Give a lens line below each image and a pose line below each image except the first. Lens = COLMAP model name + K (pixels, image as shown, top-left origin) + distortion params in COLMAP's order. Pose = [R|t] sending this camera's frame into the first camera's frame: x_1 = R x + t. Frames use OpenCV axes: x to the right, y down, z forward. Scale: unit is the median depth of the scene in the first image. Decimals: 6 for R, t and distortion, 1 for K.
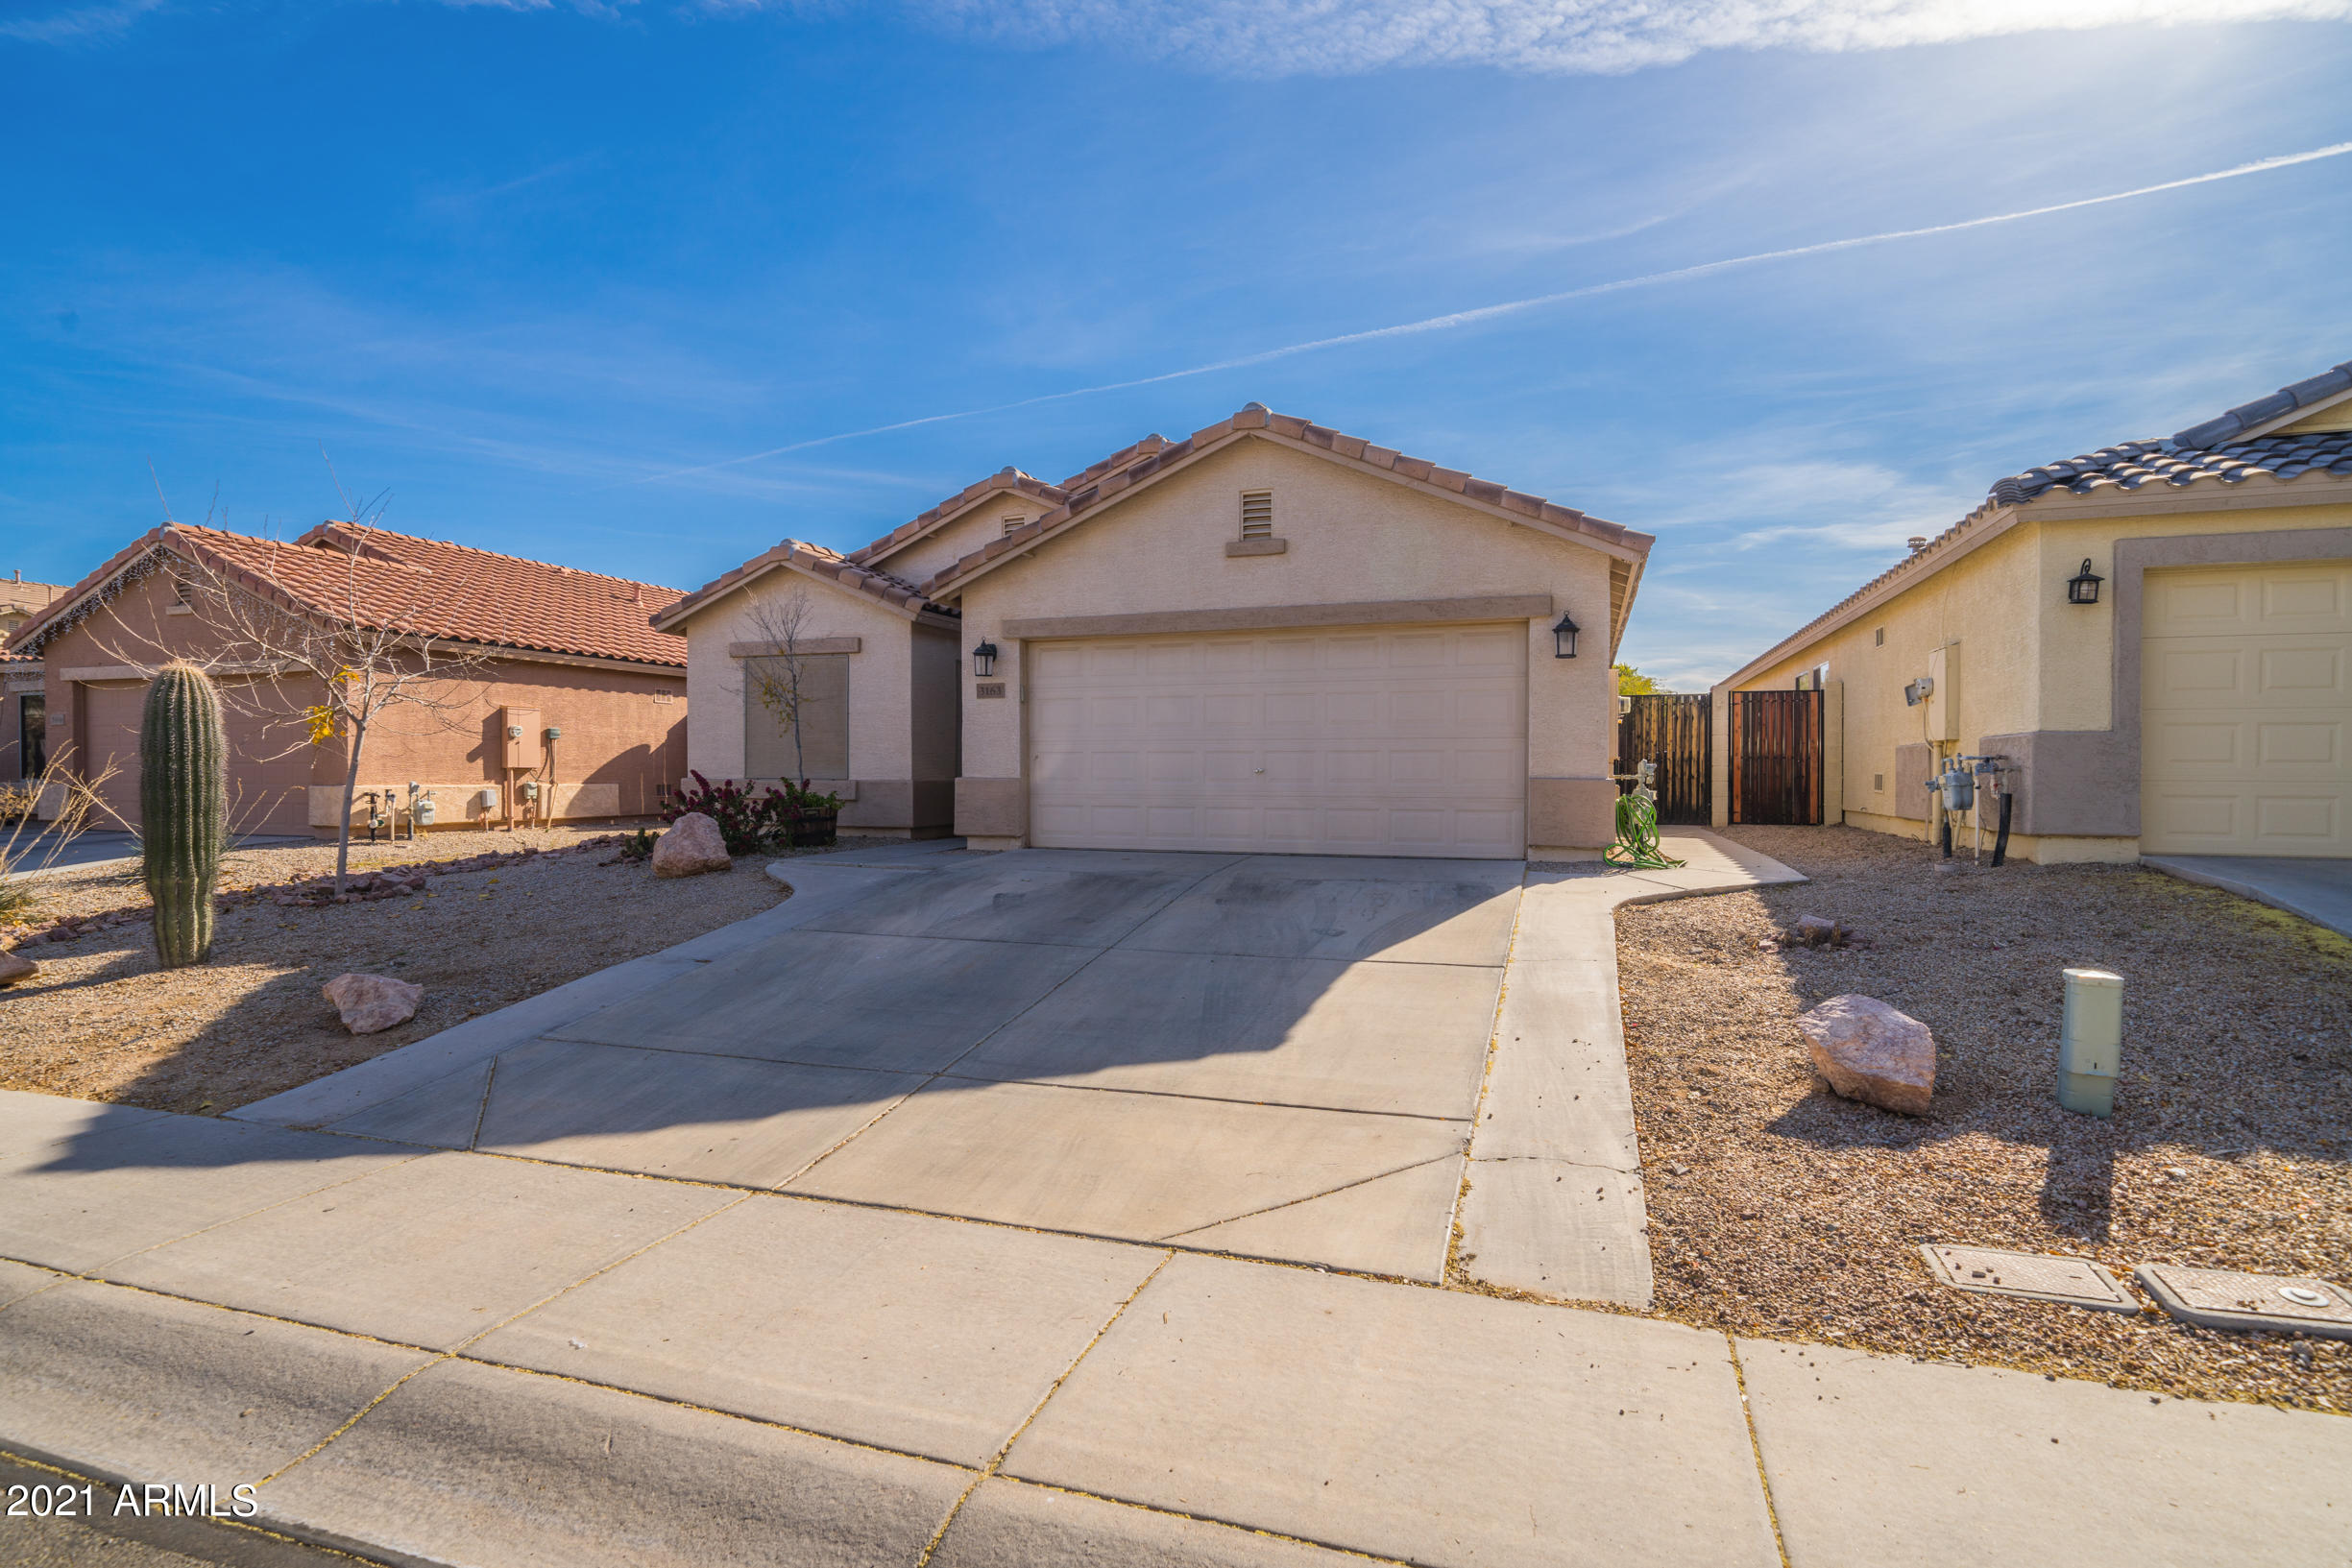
lens RADIAL K [[1167.3, 0, 1176.0], [0, 1167.3, 784.0], [0, 0, 1]] dist [0.000213, -0.000125]
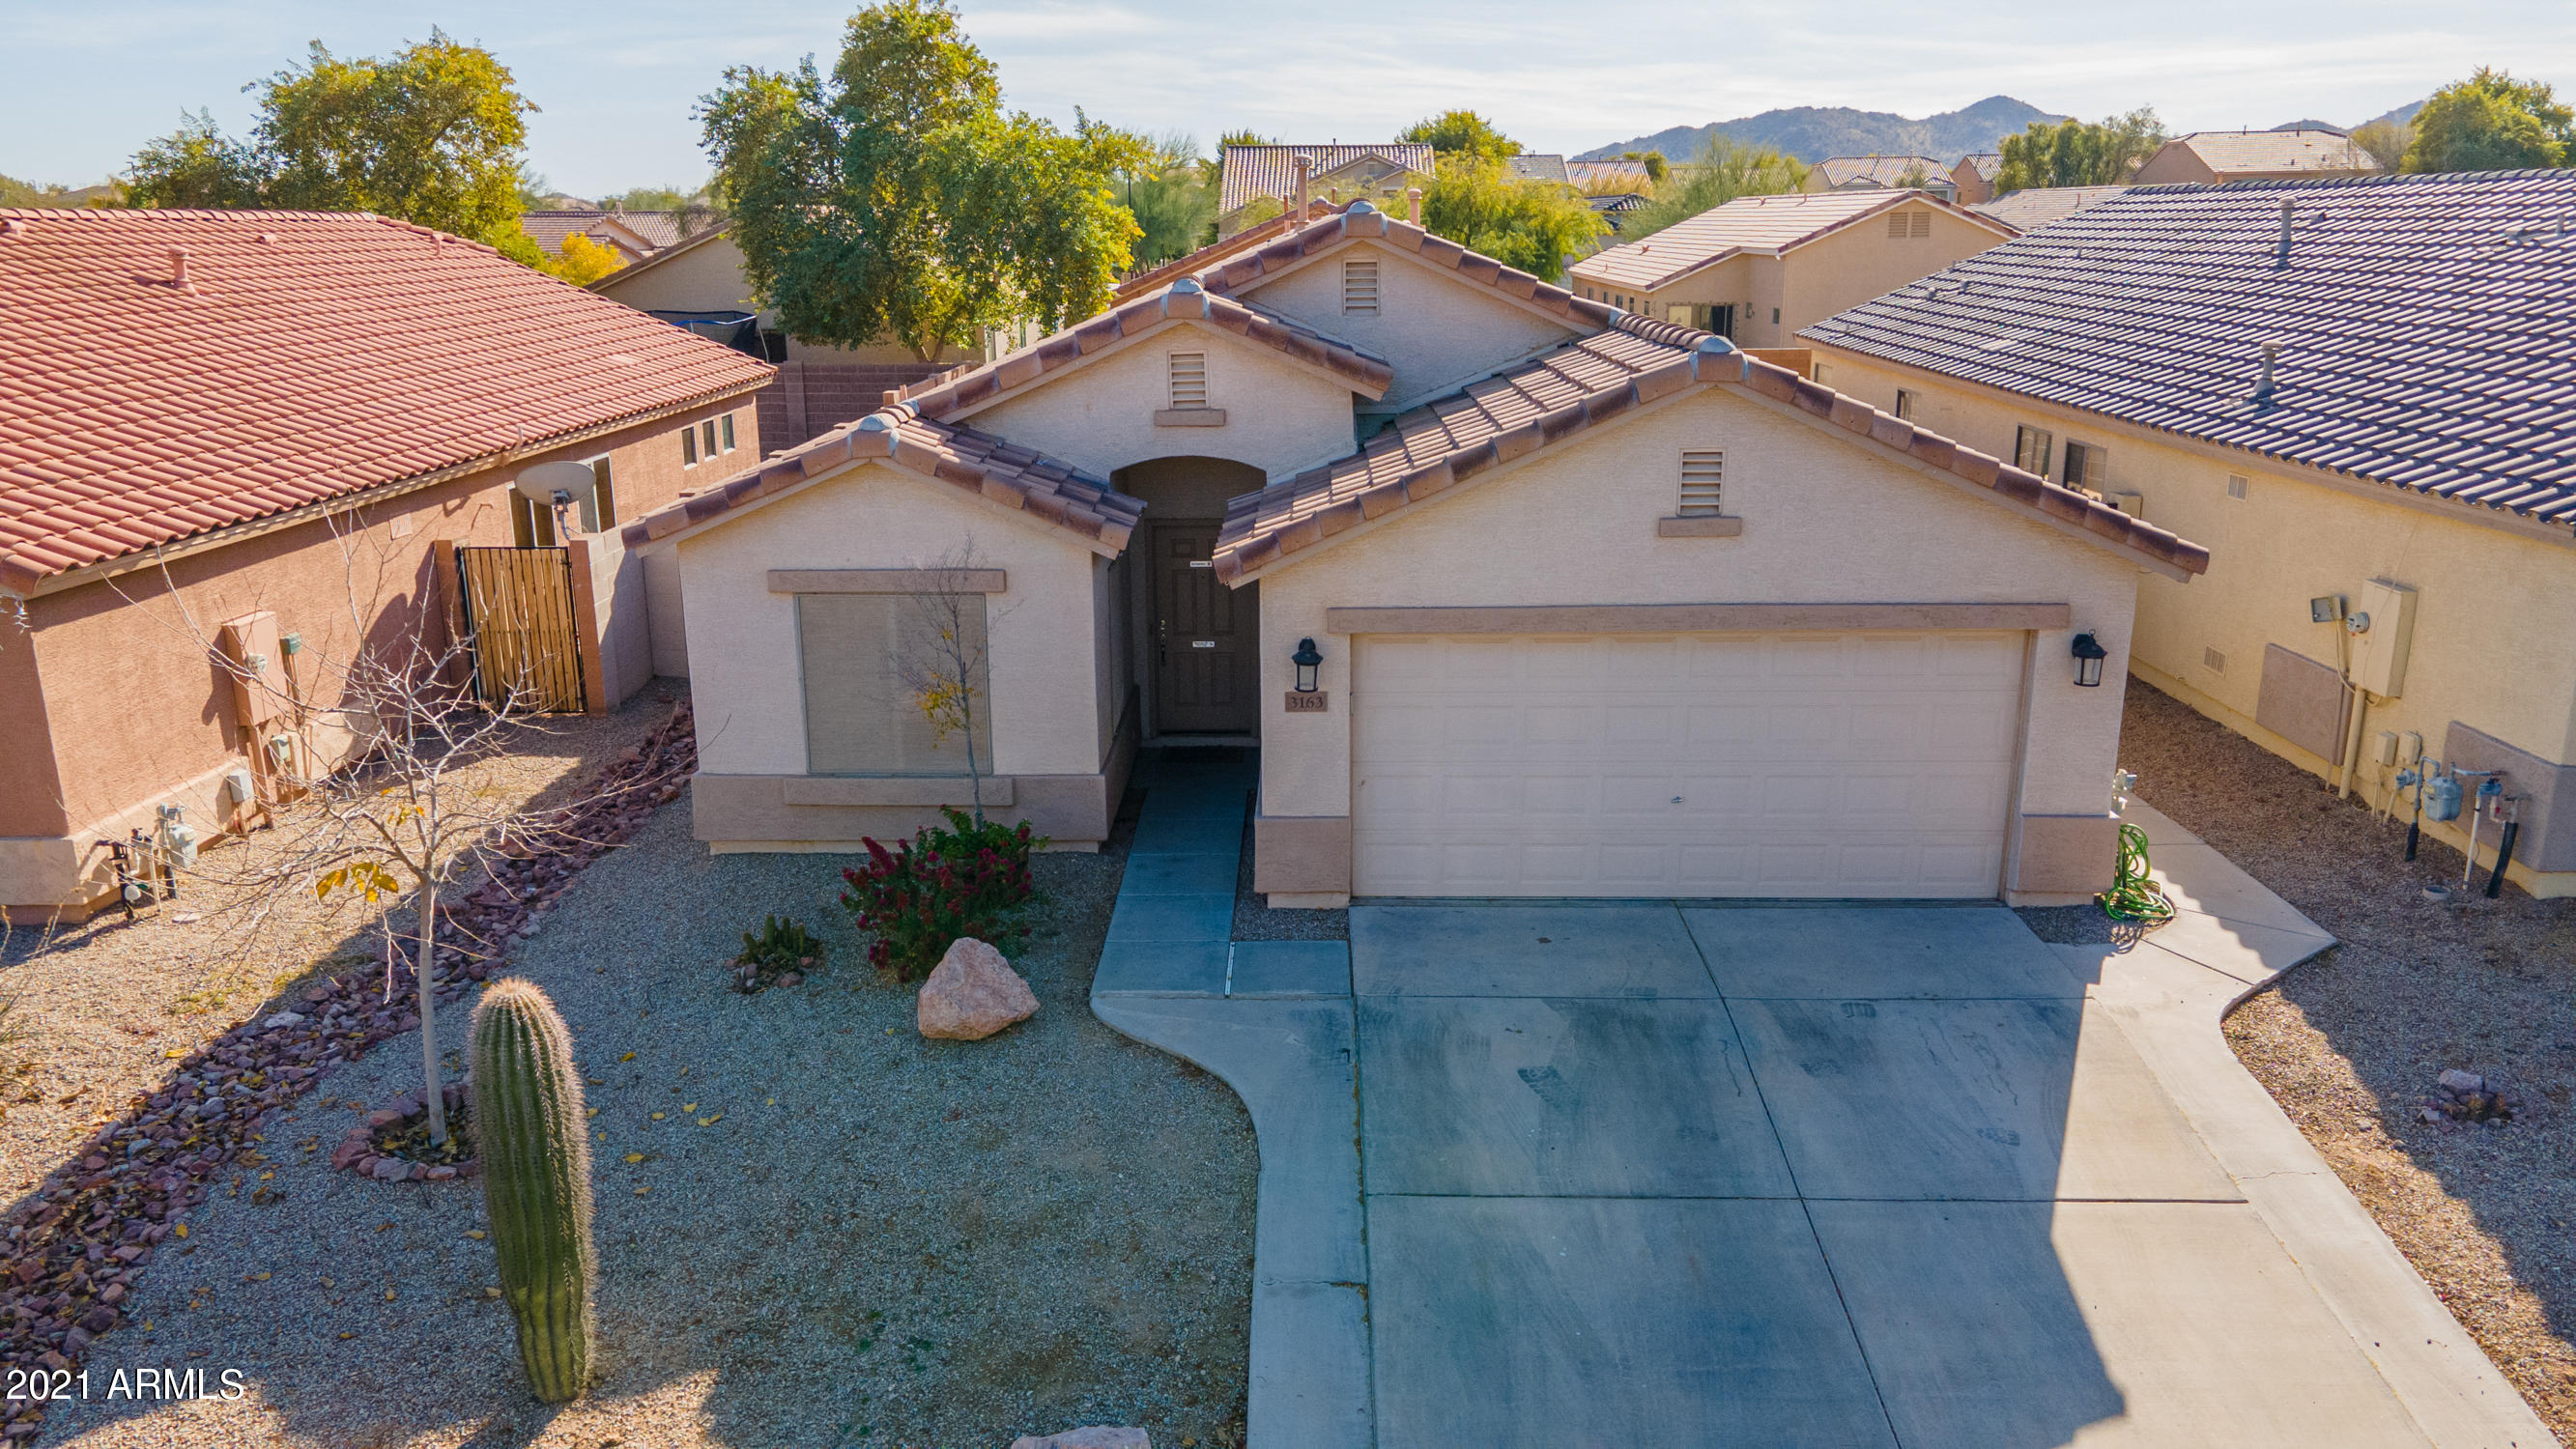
lens RADIAL K [[1865.8, 0, 1288.0], [0, 1865.8, 724.5], [0, 0, 1]] dist [0.040330, 0.004823]
pose [[0.950015, -0.086505, 0.299979, -0.553981], [0.009144, 0.968145, 0.250224, -0.379896], [-0.312069, -0.234974, 0.920543, -0.061825]]
